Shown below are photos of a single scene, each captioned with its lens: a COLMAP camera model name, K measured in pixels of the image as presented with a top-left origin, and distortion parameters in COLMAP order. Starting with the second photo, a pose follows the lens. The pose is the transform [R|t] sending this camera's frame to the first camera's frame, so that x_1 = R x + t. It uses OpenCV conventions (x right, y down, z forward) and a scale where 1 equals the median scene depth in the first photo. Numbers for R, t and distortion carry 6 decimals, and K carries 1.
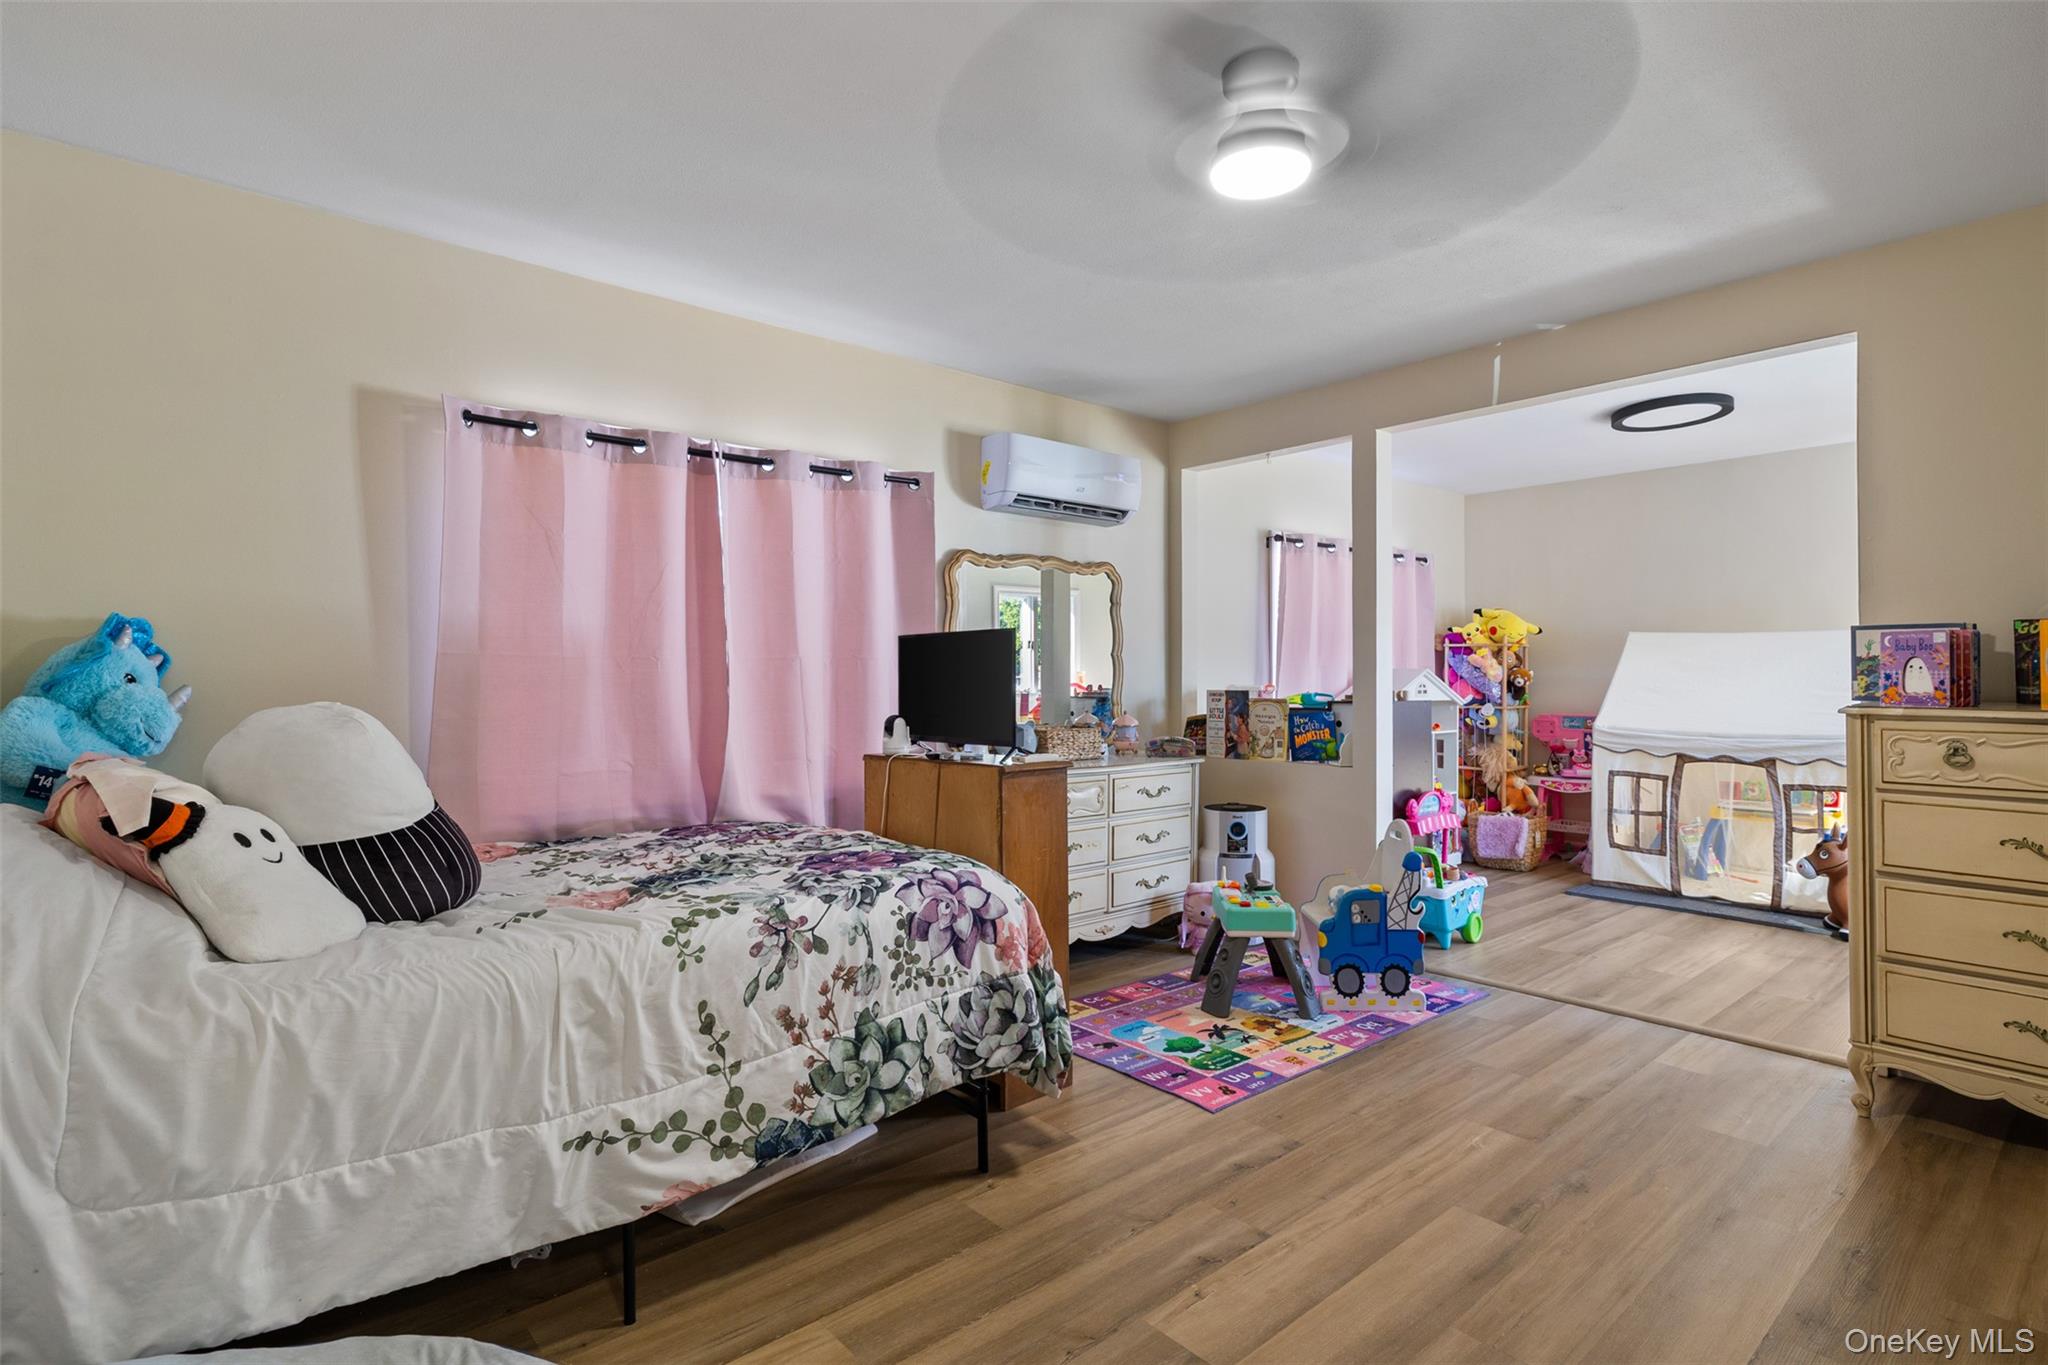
lens RADIAL K [[1007.8, 0, 1017.7], [0, 1007.8, 671.7], [0, 0, 1]] dist [-0.001189, 0.000003]
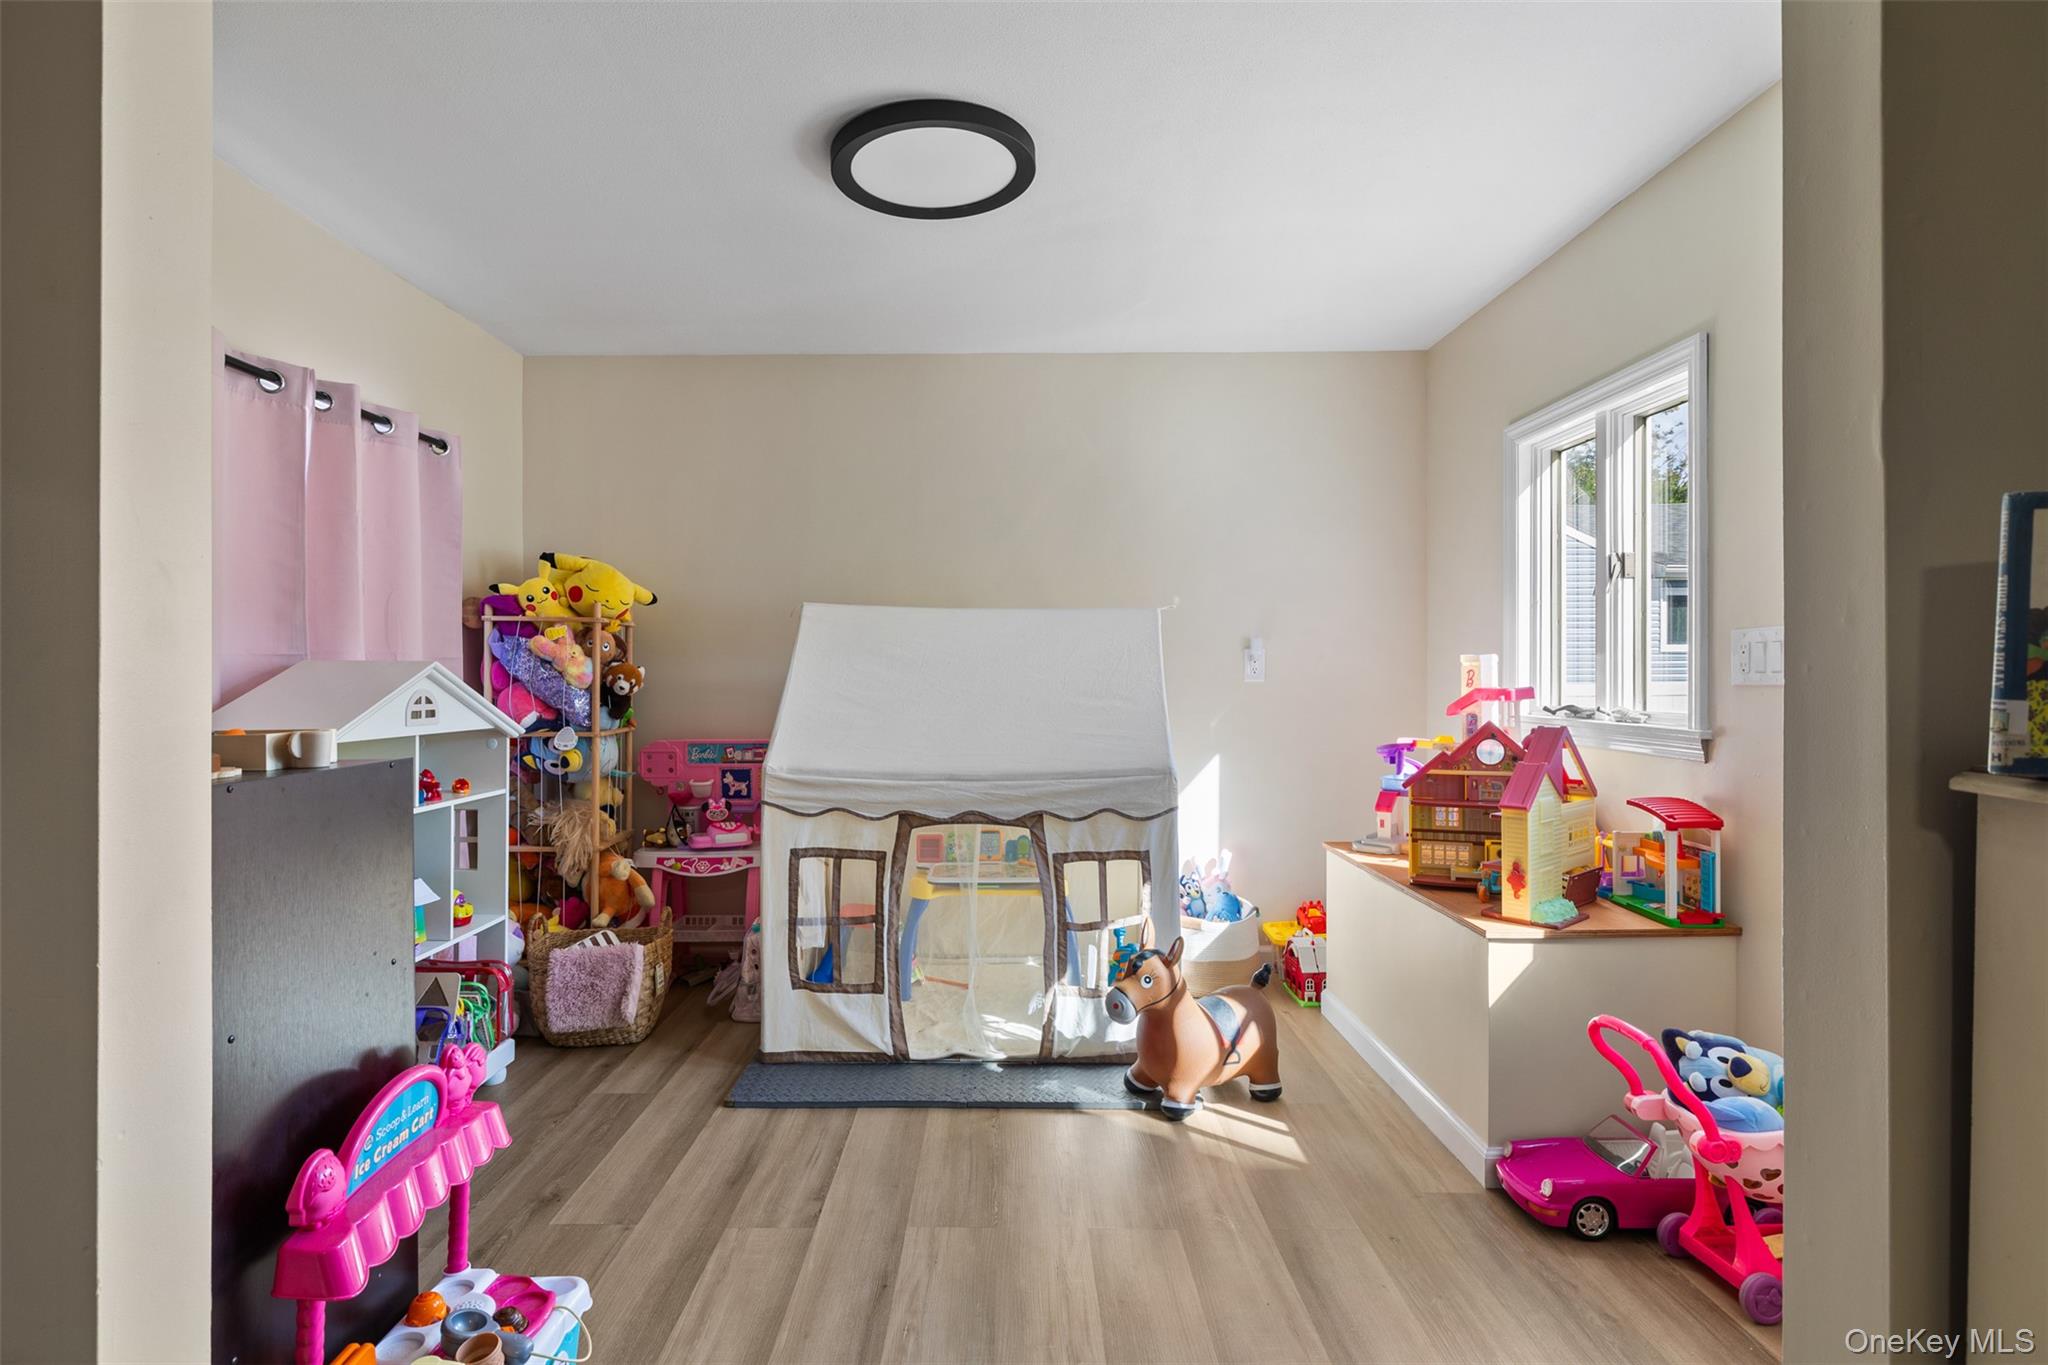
lens RADIAL K [[1007.8, 0, 1017.7], [0, 1007.8, 671.7], [0, 0, 1]] dist [-0.001189, 0.000003]
pose [[0.641885, 0.000623, 0.766801, 0.212631], [-0.001004, 0.999999, 0.000028, 0.001373], [-0.766800, -0.000788, 0.641885, 0.478399]]
